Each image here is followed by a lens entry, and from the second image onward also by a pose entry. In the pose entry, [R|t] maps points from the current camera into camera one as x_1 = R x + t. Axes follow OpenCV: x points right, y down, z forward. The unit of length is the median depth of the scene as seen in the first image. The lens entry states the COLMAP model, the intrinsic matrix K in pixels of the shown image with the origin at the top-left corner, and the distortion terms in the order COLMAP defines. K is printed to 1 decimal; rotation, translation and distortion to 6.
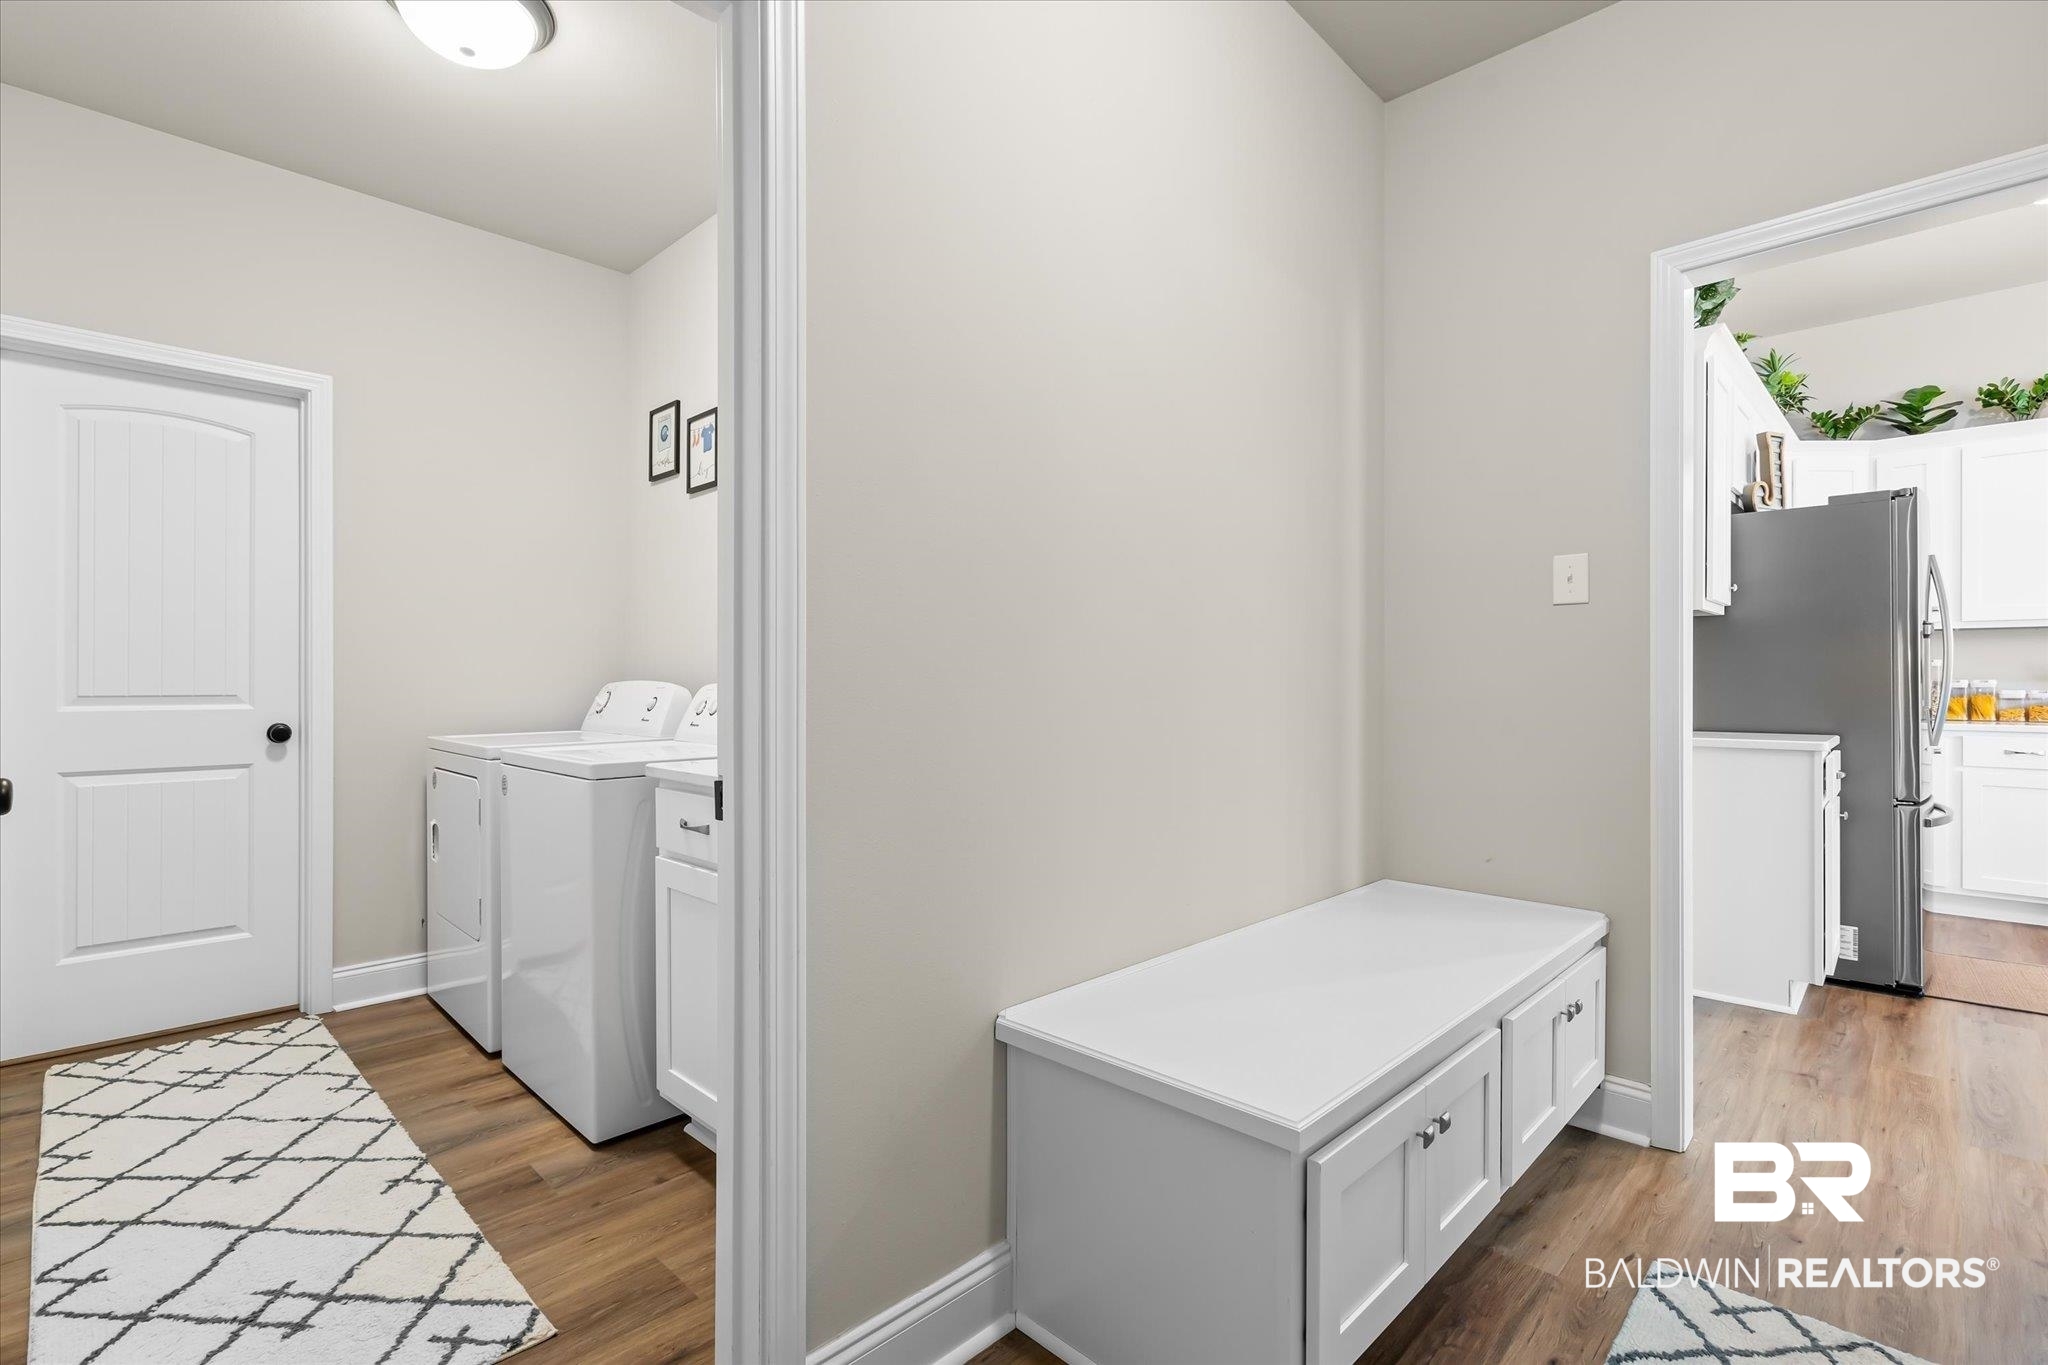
lens RADIAL K [[944.1, 0, 1014.7], [0, 944.1, 677.6], [0, 0, 1]] dist [-0.002768, 0.000513]
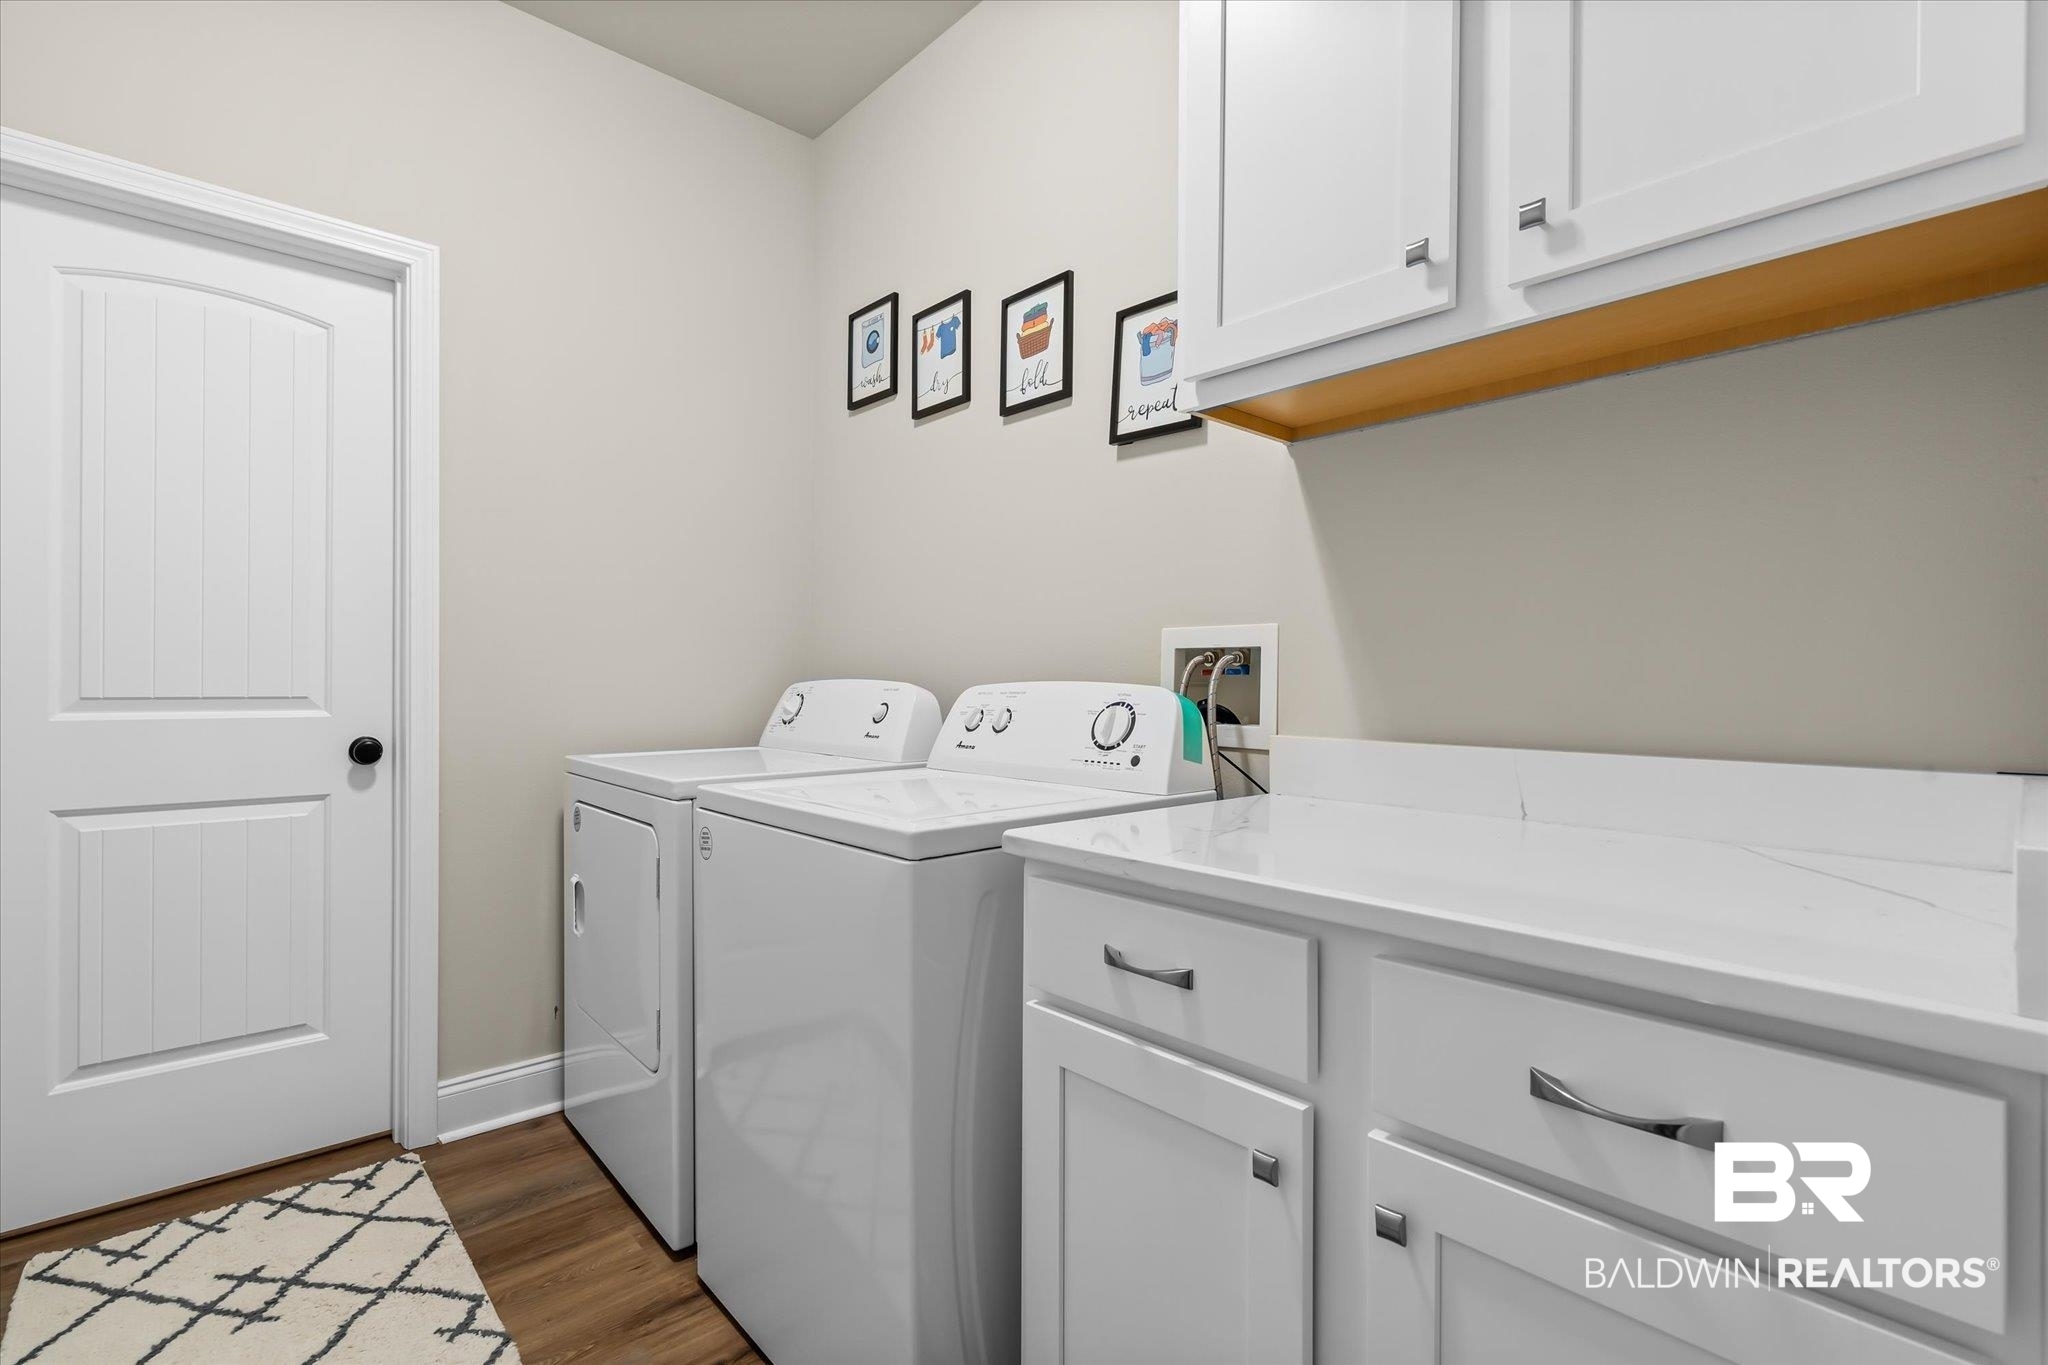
lens RADIAL K [[944.1, 0, 1027.4], [0, 944.1, 682.4], [0, 0, 1]] dist [-0.002768, 0.000513]
pose [[0.998487, 0.005059, -0.054763, -0.252019], [-0.004814, 0.999978, 0.004595, 0.002009], [0.054785, -0.004324, 0.998489, 0.328718]]
